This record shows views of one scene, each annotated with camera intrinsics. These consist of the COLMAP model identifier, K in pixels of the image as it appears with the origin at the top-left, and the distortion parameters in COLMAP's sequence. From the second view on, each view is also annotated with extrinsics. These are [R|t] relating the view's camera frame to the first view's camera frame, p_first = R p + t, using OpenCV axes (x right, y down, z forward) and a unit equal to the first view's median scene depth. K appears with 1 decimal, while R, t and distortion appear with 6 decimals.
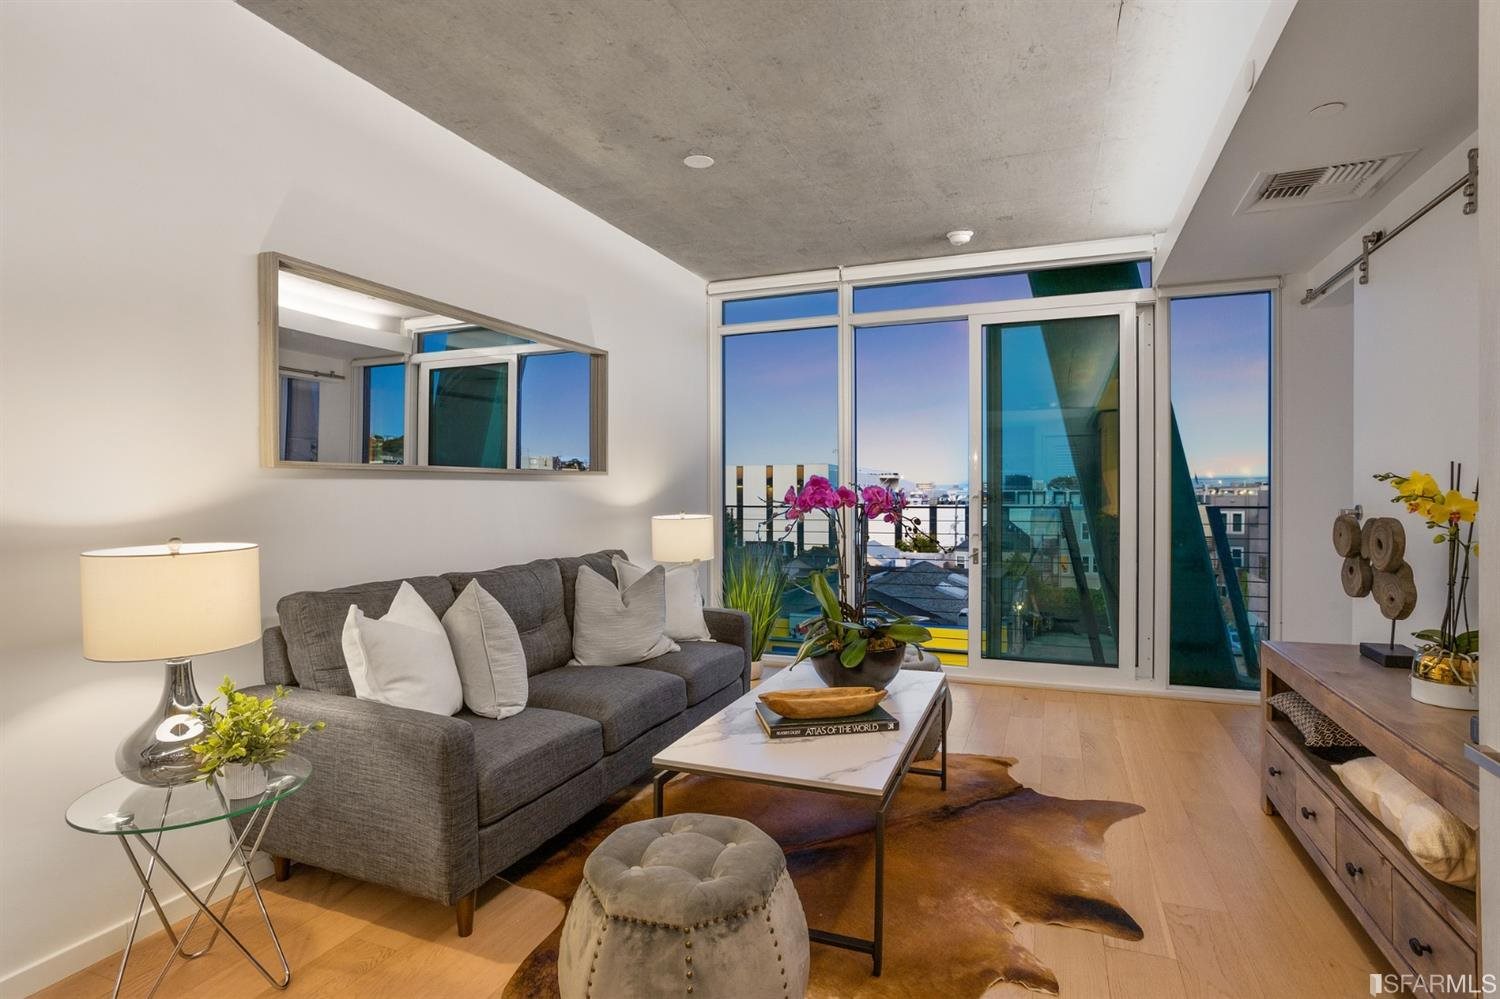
lens RADIAL K [[750.5, 0, 748.1], [0, 750.5, 496.2], [0, 0, 1]] dist [-0.029009, 0.000368]
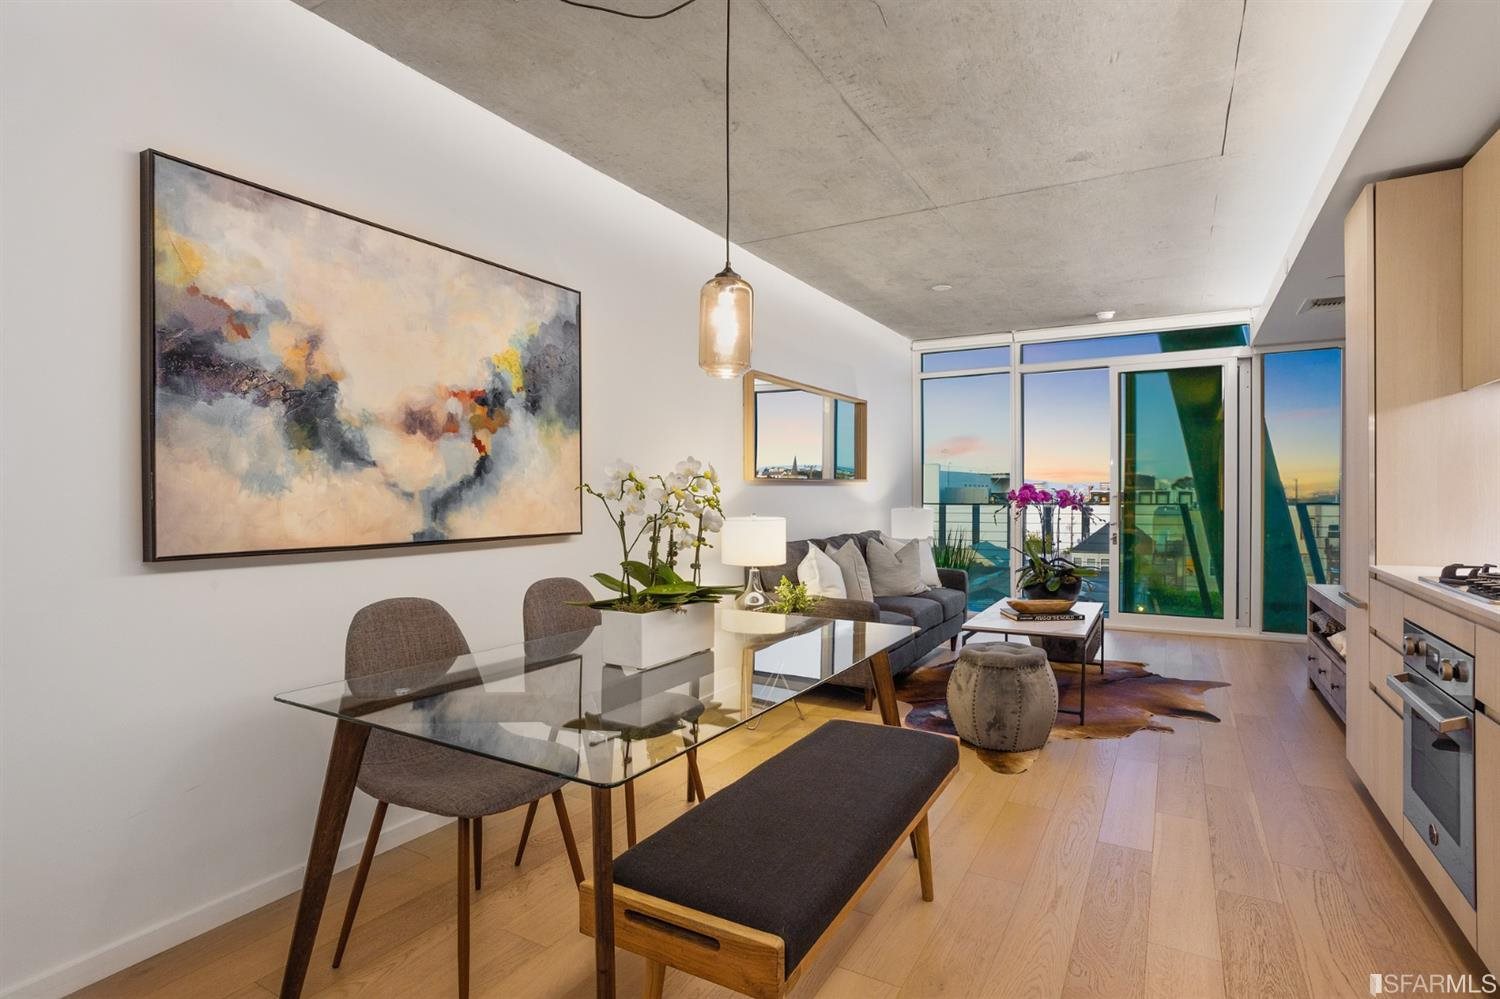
lens RADIAL K [[750.5, 0, 750.6], [0, 750.5, 498.8], [0, 0, 1]] dist [-0.029009, 0.000368]
pose [[0.991045, 0.001322, -0.133523, -0.203046], [-0.000832, 0.999993, 0.003729, 0.001273], [0.133527, -0.003585, 0.991039, -0.514828]]
